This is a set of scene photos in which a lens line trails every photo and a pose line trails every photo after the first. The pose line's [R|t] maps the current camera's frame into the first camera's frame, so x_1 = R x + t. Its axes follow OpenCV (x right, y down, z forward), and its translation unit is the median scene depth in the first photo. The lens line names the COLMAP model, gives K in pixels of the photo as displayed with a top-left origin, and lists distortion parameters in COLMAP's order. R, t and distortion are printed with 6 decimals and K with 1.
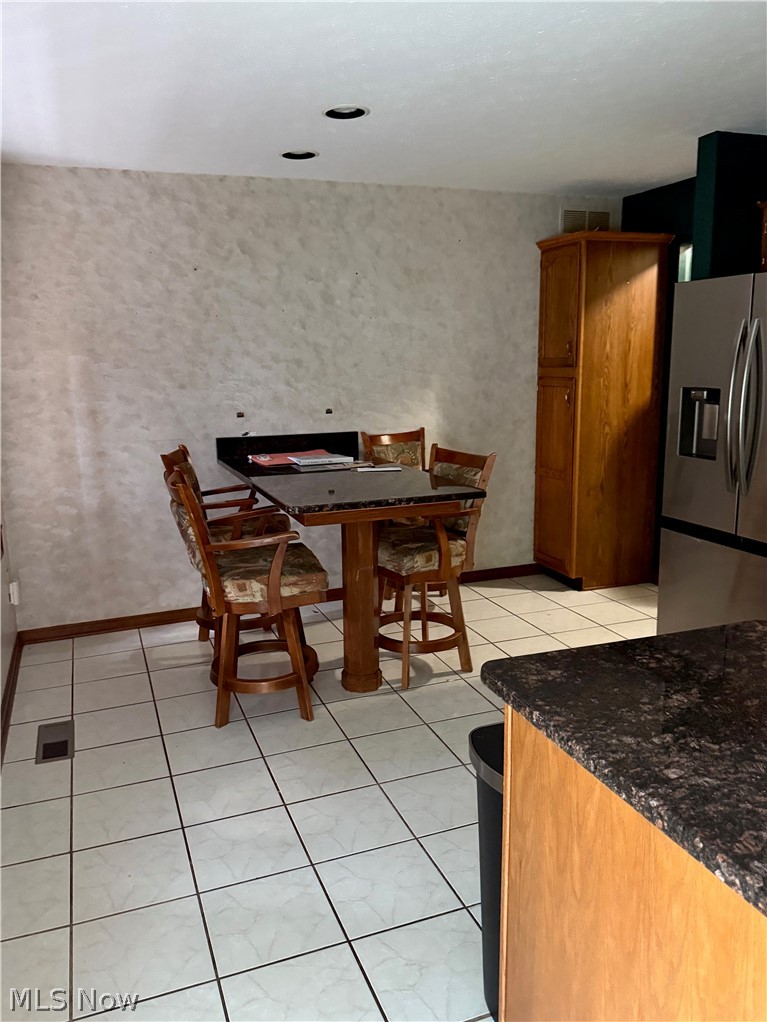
lens RADIAL K [[773.9, 0, 383.5], [0, 773.9, 511.0], [0, 0, 1]] dist [0.196932, -0.431617]
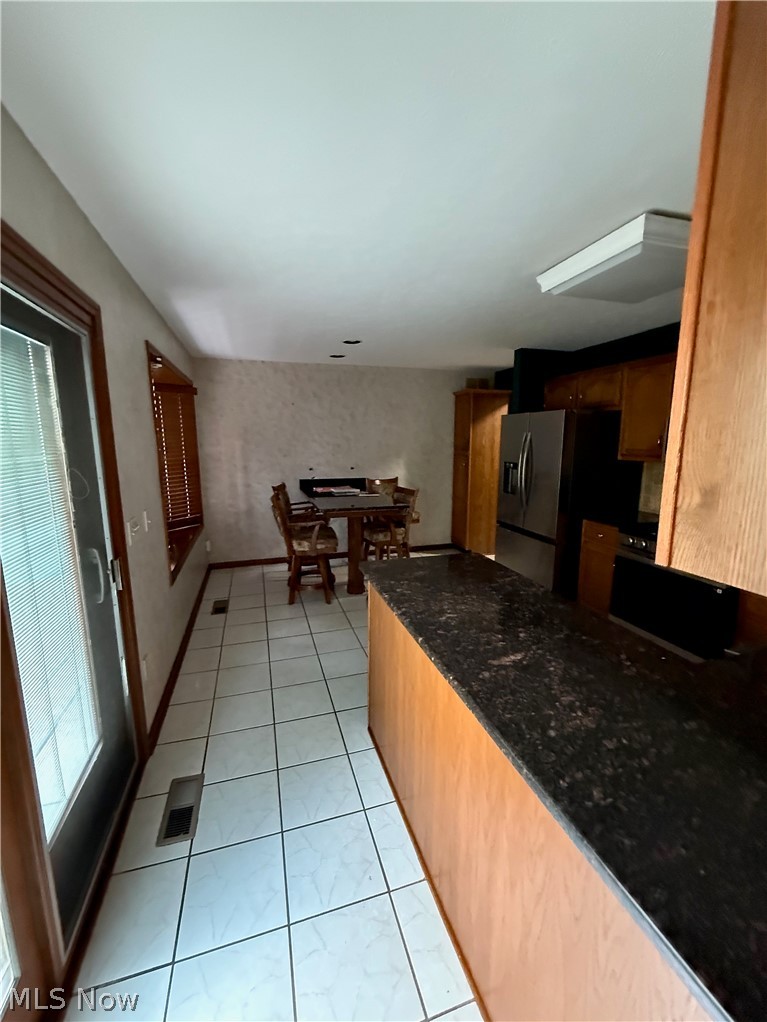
lens RADIAL K [[415.0, 0, 383.5], [0, 415.0, 511.0], [0, 0, 1]] dist [0.000172, 0.000029]
pose [[0.997965, 0.029103, -0.056743, 0.095666], [-0.030455, 0.999269, -0.023123, 0.015713], [0.056028, 0.024804, 0.998121, -0.153982]]
